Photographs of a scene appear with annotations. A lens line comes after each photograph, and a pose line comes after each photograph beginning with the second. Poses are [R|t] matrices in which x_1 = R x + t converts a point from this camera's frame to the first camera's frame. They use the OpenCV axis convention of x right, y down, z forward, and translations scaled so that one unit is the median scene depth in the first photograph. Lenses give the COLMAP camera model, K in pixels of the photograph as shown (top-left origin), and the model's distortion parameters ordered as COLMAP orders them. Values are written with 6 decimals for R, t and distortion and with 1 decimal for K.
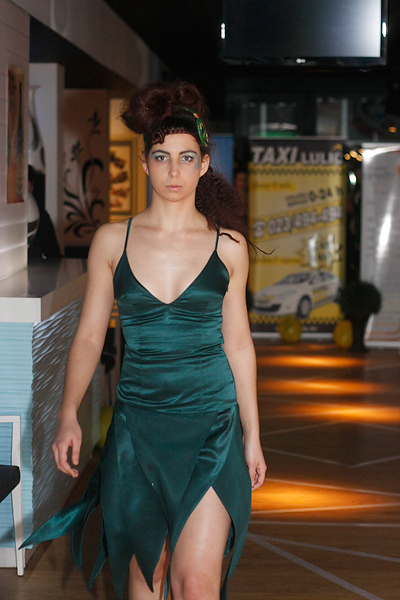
lens RADIAL K [[1427.7, 0, 200.0], [0, 1427.7, 300.0], [0, 0, 1]] dist [-0.057766, 0.513951]
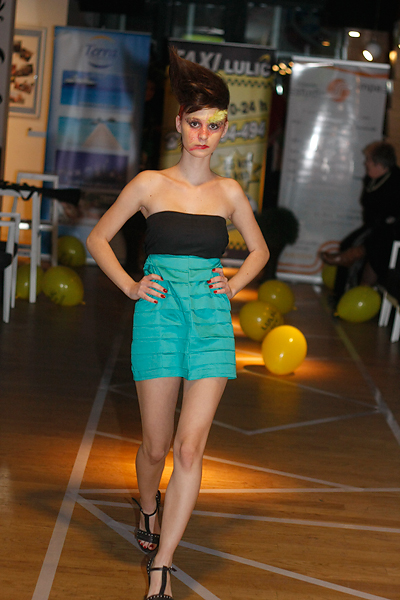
lens RADIAL K [[1354.2, 0, 200.0], [0, 1354.2, 300.0], [0, 0, 1]] dist [-0.075689, 0.054295]
pose [[0.995362, 0.075646, 0.059424, 0.015267], [-0.080016, 0.993970, 0.074973, -0.014268], [-0.053394, -0.079380, 0.995413, 0.130283]]
